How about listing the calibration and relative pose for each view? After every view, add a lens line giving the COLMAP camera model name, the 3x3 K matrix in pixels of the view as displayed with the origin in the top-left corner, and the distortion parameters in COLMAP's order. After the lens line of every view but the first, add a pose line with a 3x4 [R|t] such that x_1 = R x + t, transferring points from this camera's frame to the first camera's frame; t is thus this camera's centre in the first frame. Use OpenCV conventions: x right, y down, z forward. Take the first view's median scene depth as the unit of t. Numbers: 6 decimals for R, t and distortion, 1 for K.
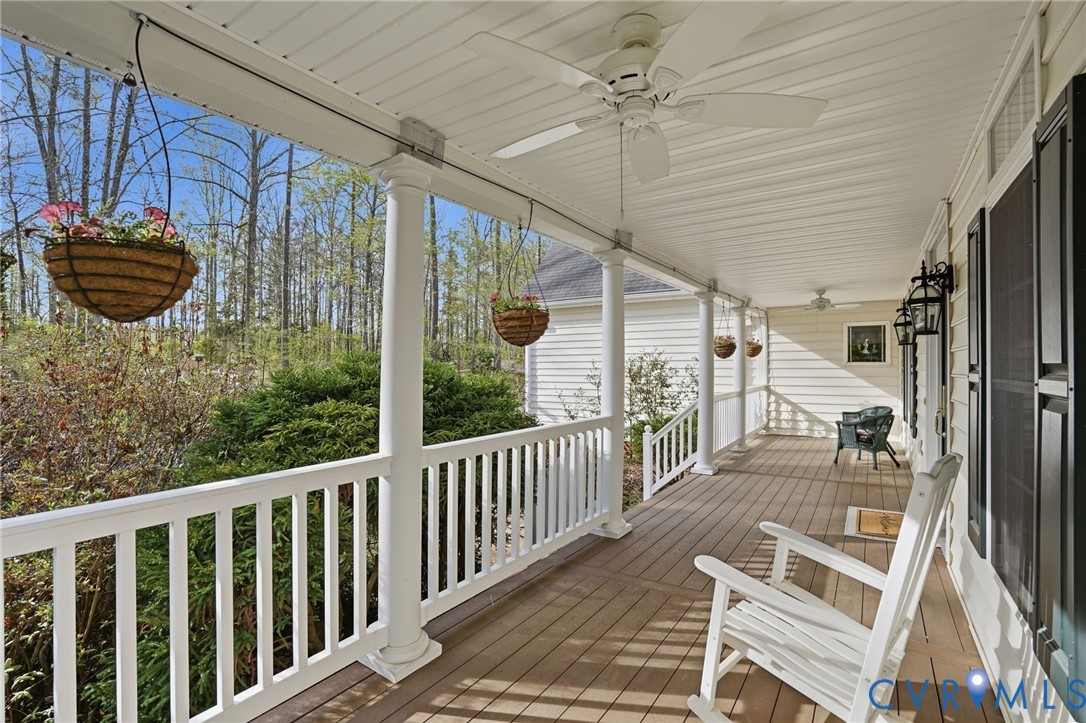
lens RADIAL K [[510.1, 0, 540.2], [0, 510.1, 360.1], [0, 0, 1]] dist [-0.059432, 0.024397]
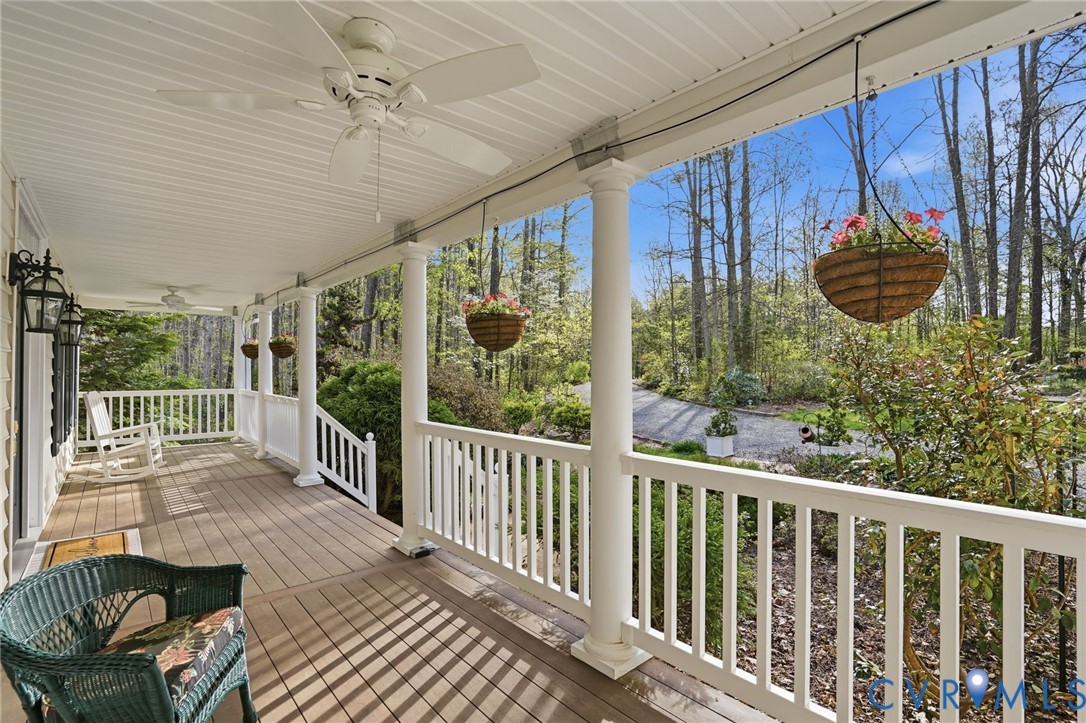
lens RADIAL K [[510.1, 0, 540.2], [0, 510.1, 360.1], [0, 0, 1]] dist [-0.059432, 0.024397]
pose [[-0.276207, -0.006919, -0.961073, 1.138348], [0.011073, 0.999885, -0.010380, 0.011429], [0.961034, -0.013509, -0.276099, 1.734890]]
